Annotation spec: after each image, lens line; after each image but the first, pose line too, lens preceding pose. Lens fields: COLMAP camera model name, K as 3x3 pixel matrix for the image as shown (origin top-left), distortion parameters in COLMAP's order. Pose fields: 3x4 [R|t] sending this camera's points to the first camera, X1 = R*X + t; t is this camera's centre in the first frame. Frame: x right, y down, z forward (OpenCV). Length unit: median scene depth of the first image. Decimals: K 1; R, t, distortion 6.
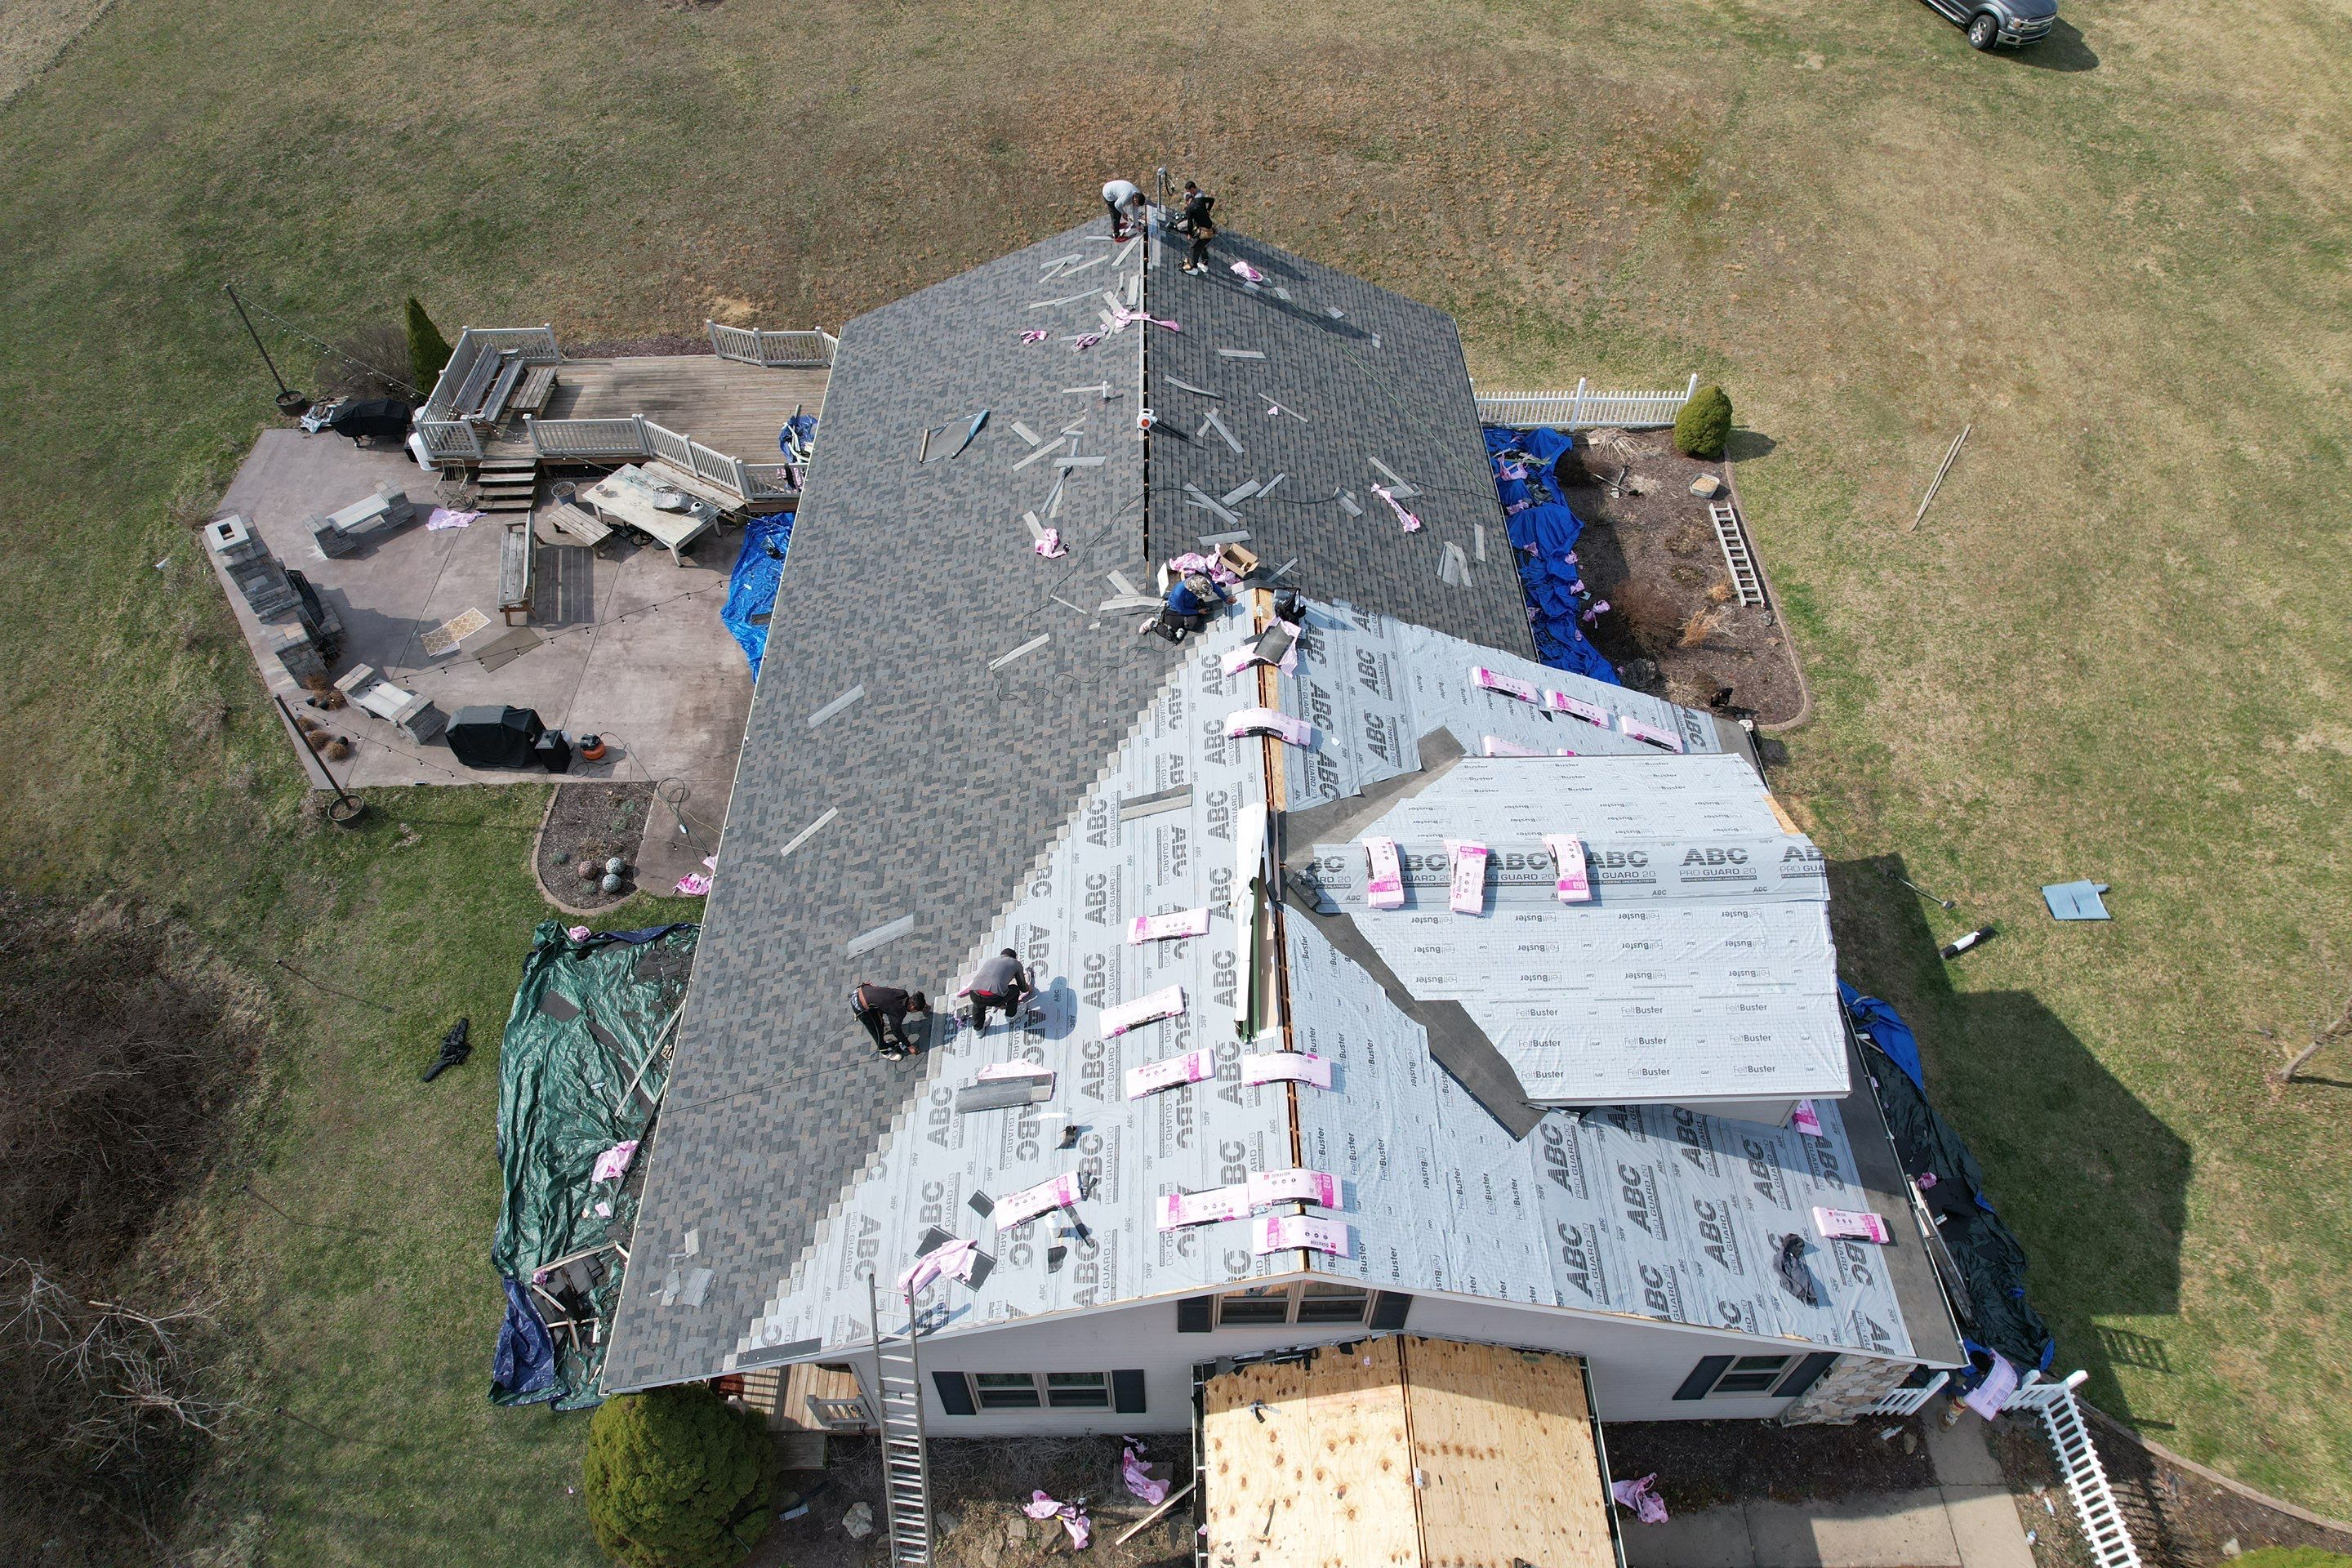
lens RADIAL K [[1508.7, 0, 1175.4], [0, 1508.7, 771.2], [0, 0, 1]] dist [-0.056007, 0.043097]
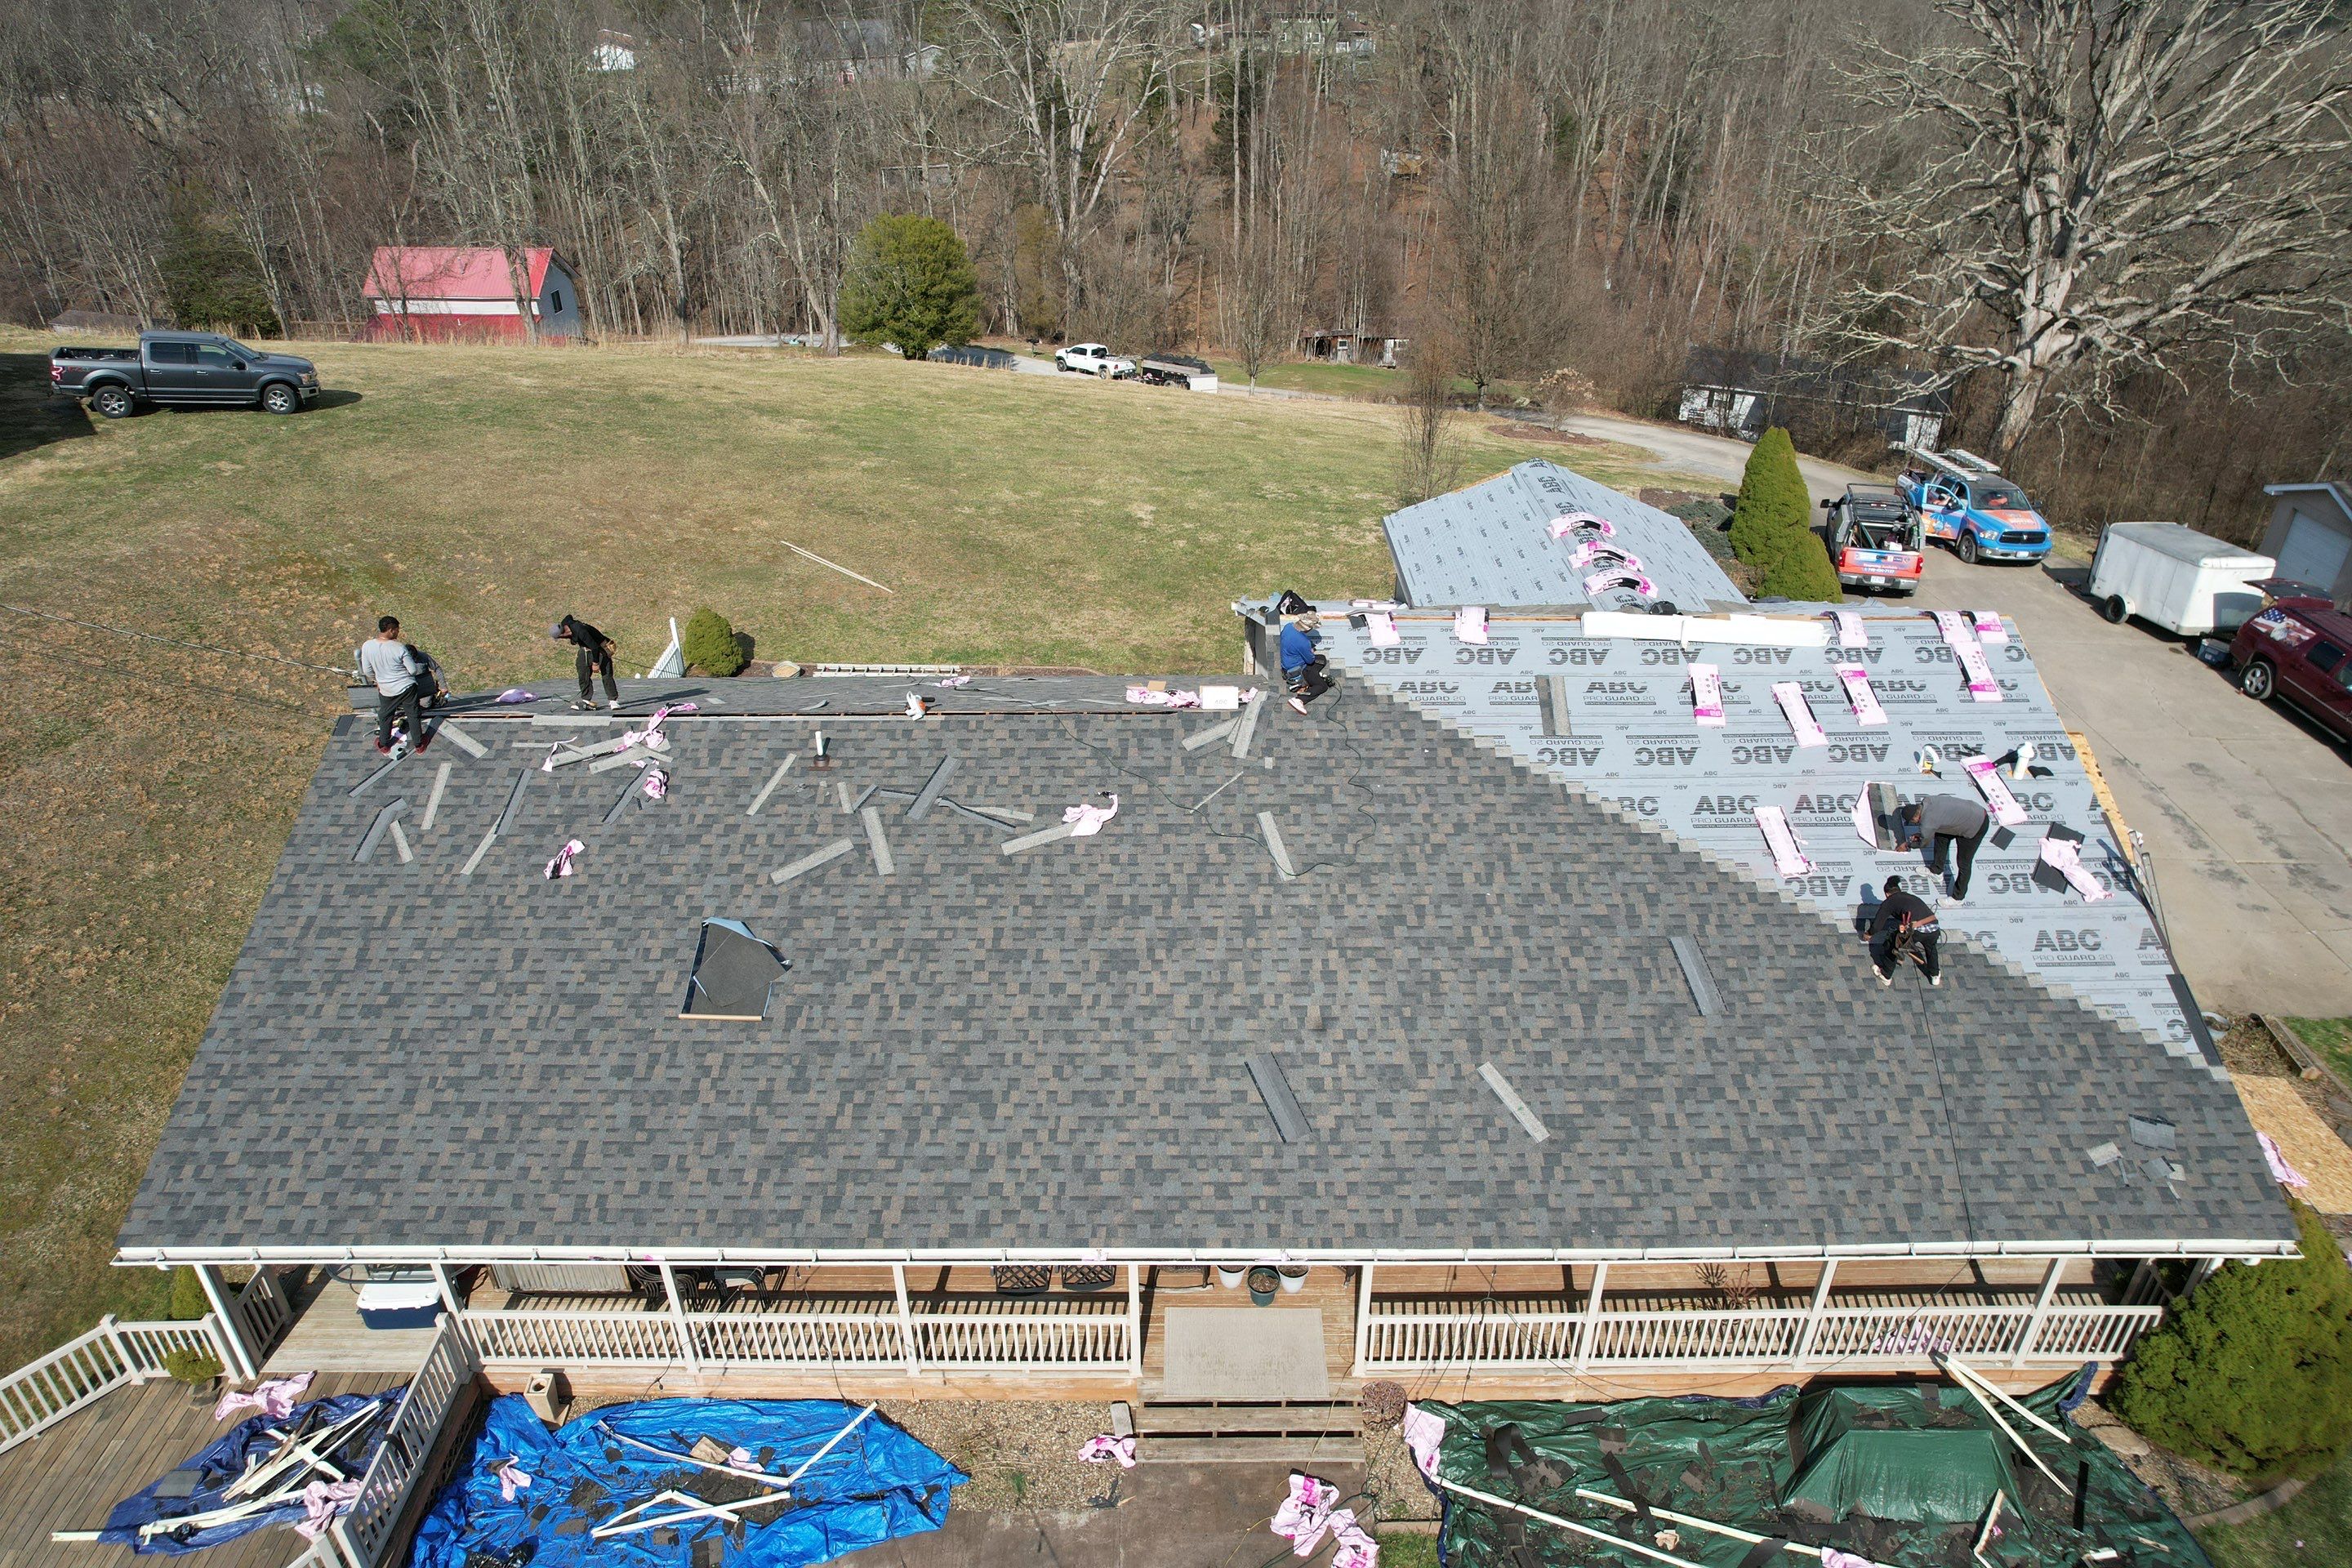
lens RADIAL K [[1508.7, 0, 1173.3], [0, 1508.7, 784.4], [0, 0, 1]] dist [-0.056007, 0.043097]
pose [[0.009832, -0.505587, 0.862720, -0.998936], [0.755979, 0.568482, 0.324536, -0.512397], [-0.654522, 0.649007, 0.387803, 0.911582]]
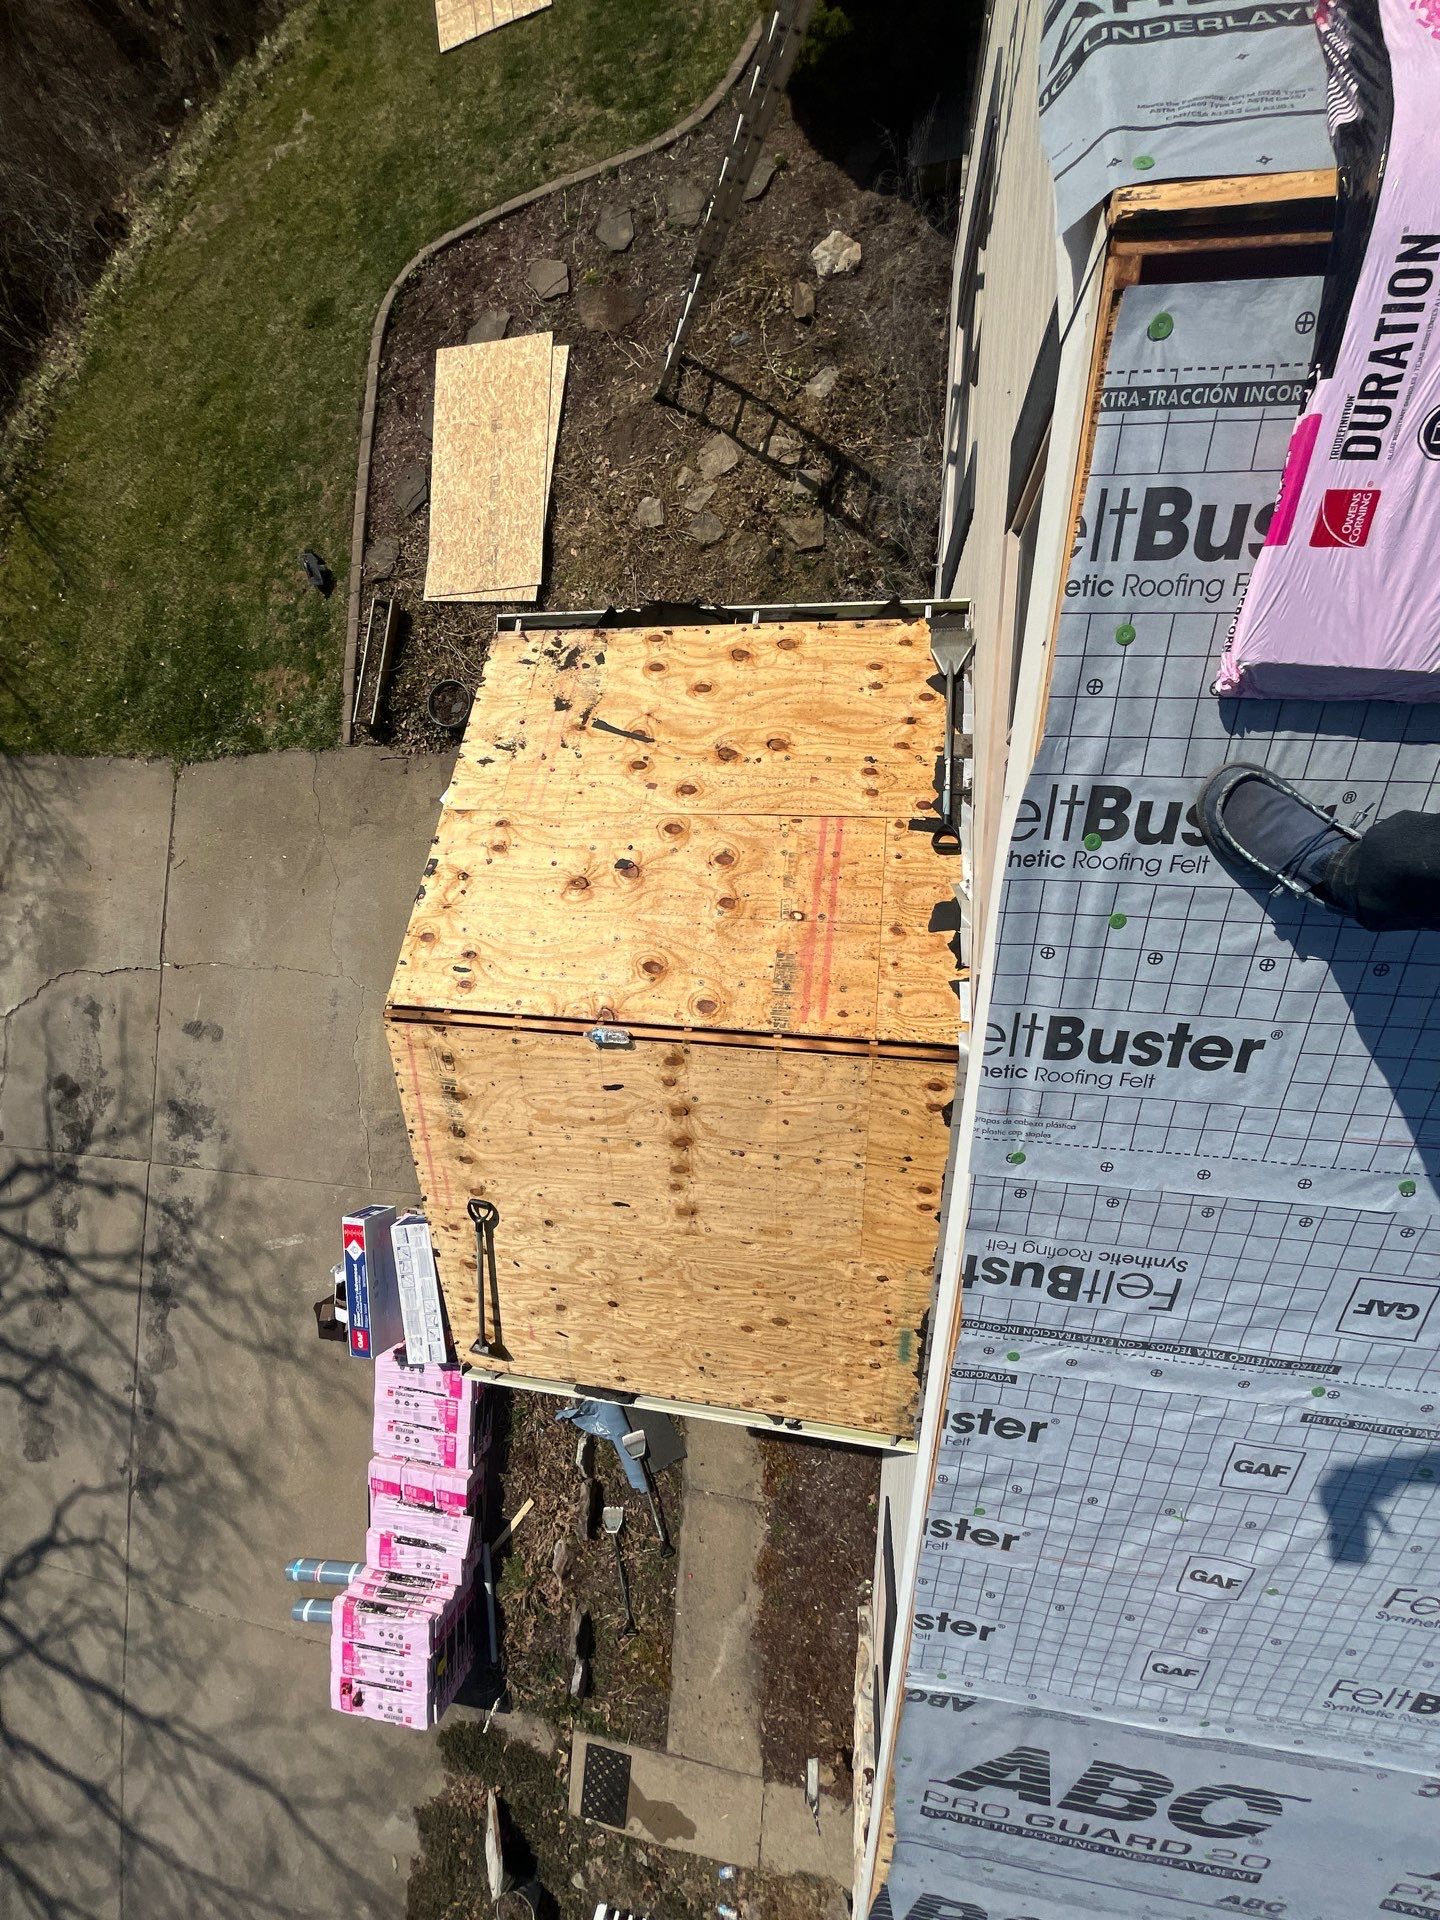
lens RADIAL K [[770.5, 0, 717.1], [0, 770.5, 968.1], [0, 0, 1]] dist [-0.001347, -0.000280]
pose [[-0.065506, 0.997225, 0.035360, 0.120885], [-0.634000, -0.068959, 0.770253, 0.257879], [0.770554, 0.028038, 0.636758, 0.799004]]
